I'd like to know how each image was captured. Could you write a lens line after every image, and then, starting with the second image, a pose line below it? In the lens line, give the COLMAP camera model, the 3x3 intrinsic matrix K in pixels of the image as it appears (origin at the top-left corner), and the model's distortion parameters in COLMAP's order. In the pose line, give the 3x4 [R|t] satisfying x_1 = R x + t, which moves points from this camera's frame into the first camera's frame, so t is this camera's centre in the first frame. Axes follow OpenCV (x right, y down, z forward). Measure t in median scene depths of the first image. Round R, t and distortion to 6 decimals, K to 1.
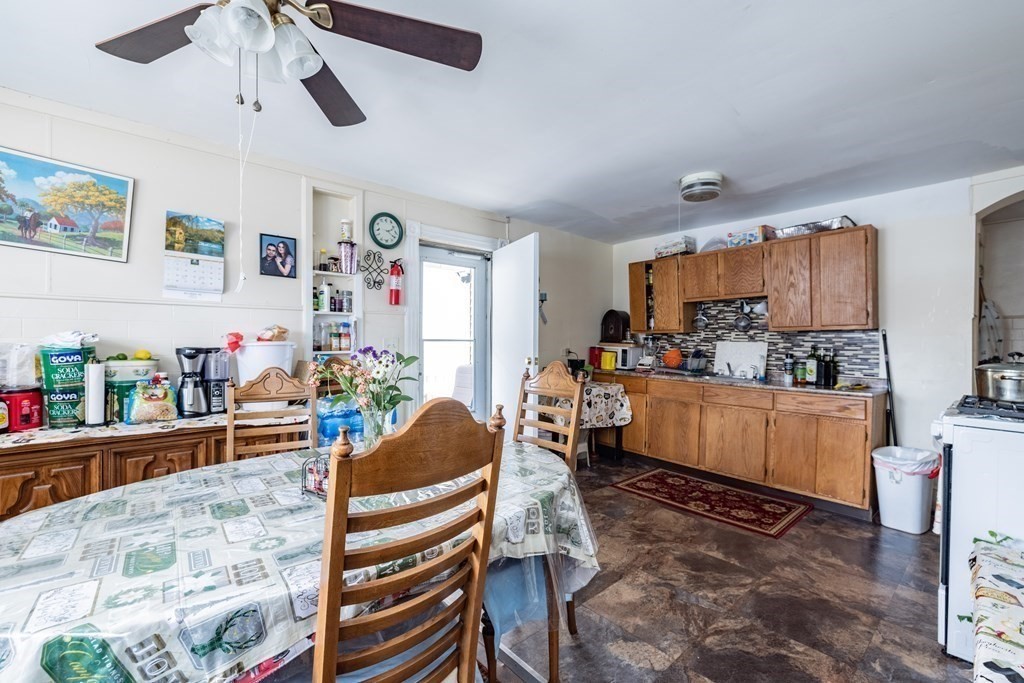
lens RADIAL K [[442.4, 0, 514.5], [0, 442.4, 343.7], [0, 0, 1]] dist [0.002351, -0.000667]
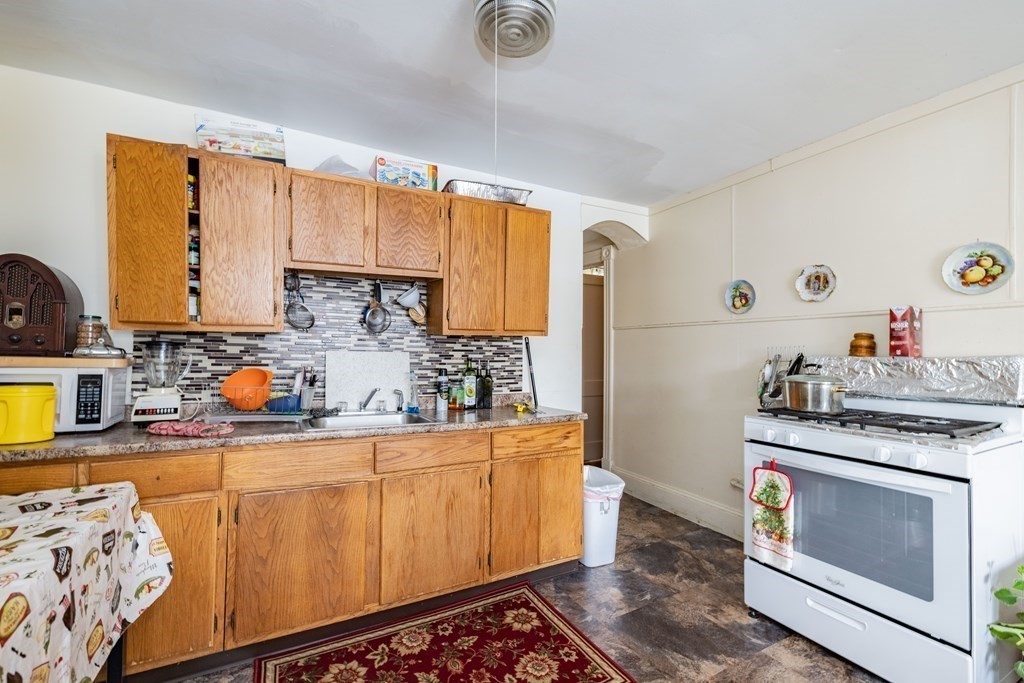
lens RADIAL K [[442.4, 0, 514.5], [0, 442.4, 343.7], [0, 0, 1]] dist [0.002351, -0.000667]
pose [[0.217234, 0.006897, 0.976095, -0.024417], [0.001638, 0.999971, -0.007431, -0.010983], [-0.976118, 0.003213, 0.217216, 0.772307]]
